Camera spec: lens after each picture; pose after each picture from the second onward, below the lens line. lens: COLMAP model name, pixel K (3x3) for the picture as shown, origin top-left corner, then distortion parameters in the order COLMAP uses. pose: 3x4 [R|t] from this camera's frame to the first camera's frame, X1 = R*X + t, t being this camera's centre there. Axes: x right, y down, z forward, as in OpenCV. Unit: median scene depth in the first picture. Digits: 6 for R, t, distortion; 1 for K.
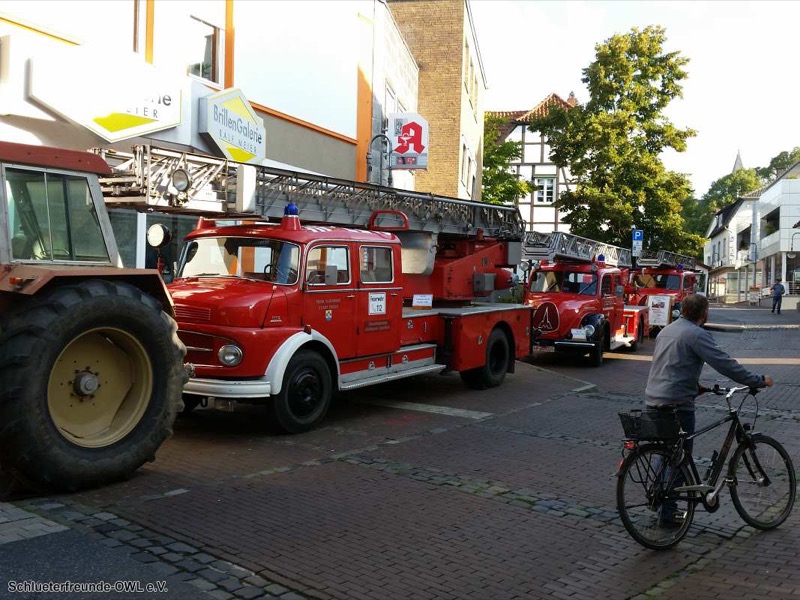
lens RADIAL K [[837.4, 0, 396.3], [0, 837.4, 312.2], [0, 0, 1]] dist [0.184281, -0.430608]
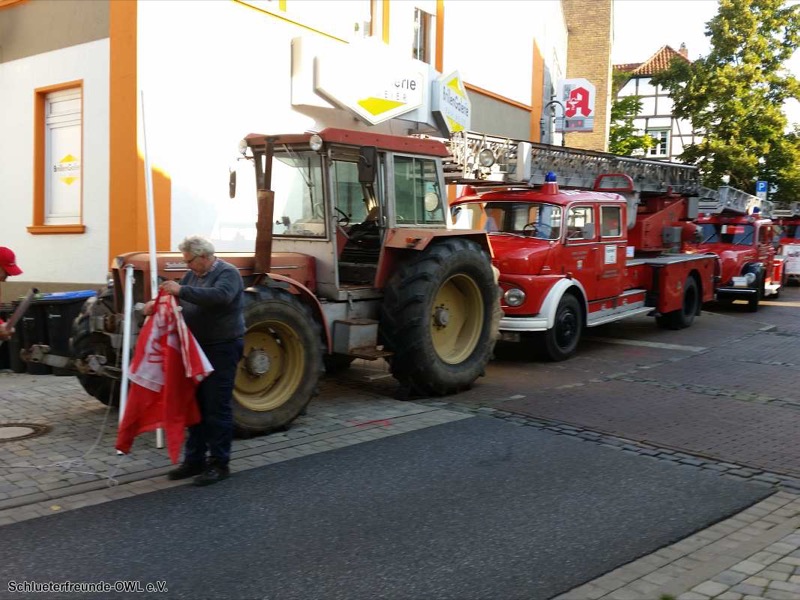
lens RADIAL K [[837.4, 0, 396.3], [0, 837.4, 312.2], [0, 0, 1]] dist [0.184281, -0.430608]
pose [[0.996378, -0.007230, -0.084722, -0.140185], [0.011677, 0.998573, 0.052118, 0.003268], [0.084224, -0.052919, 0.995041, -0.134960]]
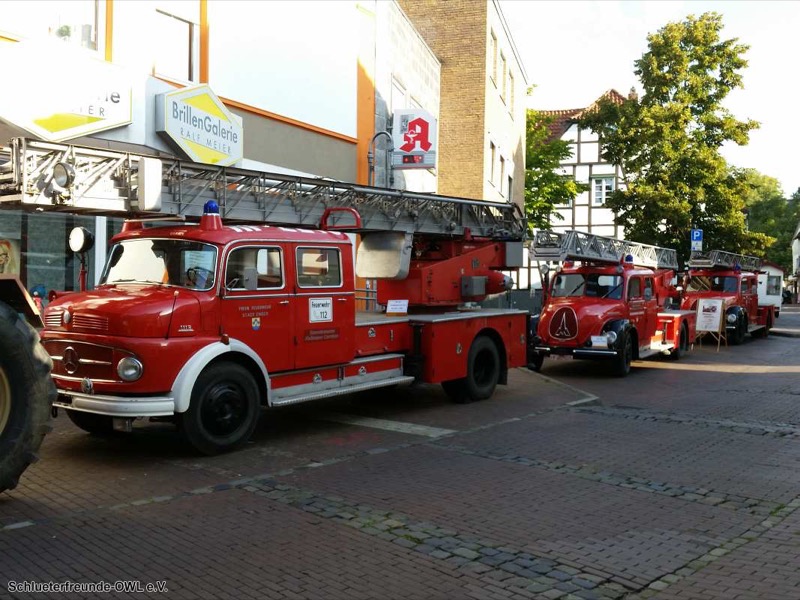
lens RADIAL K [[842.4, 0, 399.5], [0, 842.4, 316.0], [0, 0, 1]] dist [0.205582, -0.506127]
pose [[0.995739, -0.013628, -0.091208, 0.091191], [0.012987, 0.999887, -0.007618, 0.002729], [0.091302, 0.006401, 0.995803, 0.061570]]
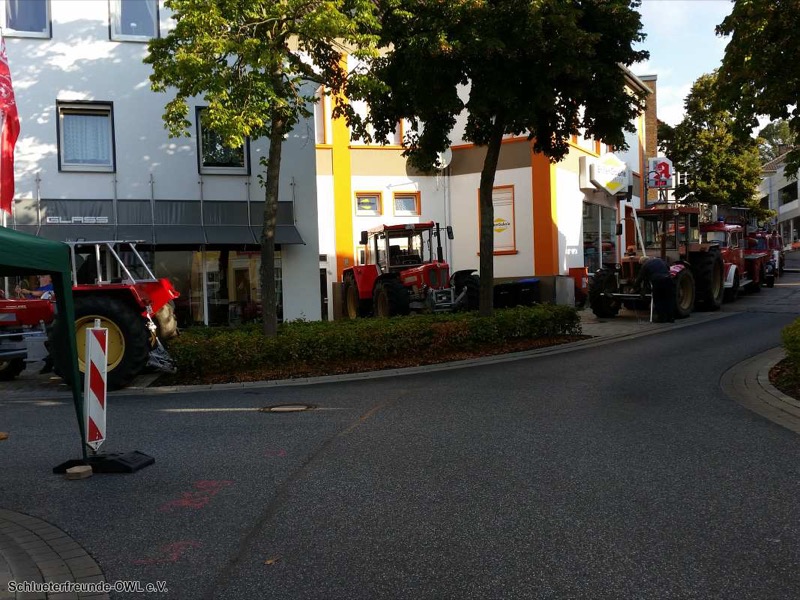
lens RADIAL K [[836.8, 0, 398.7], [0, 836.8, 281.4], [0, 0, 1]] dist [0.225985, -0.610605]
pose [[0.998013, -0.058042, 0.024505, -0.689719], [0.058388, 0.998201, -0.013652, 0.028752], [-0.023669, 0.015056, 0.999606, -0.937148]]
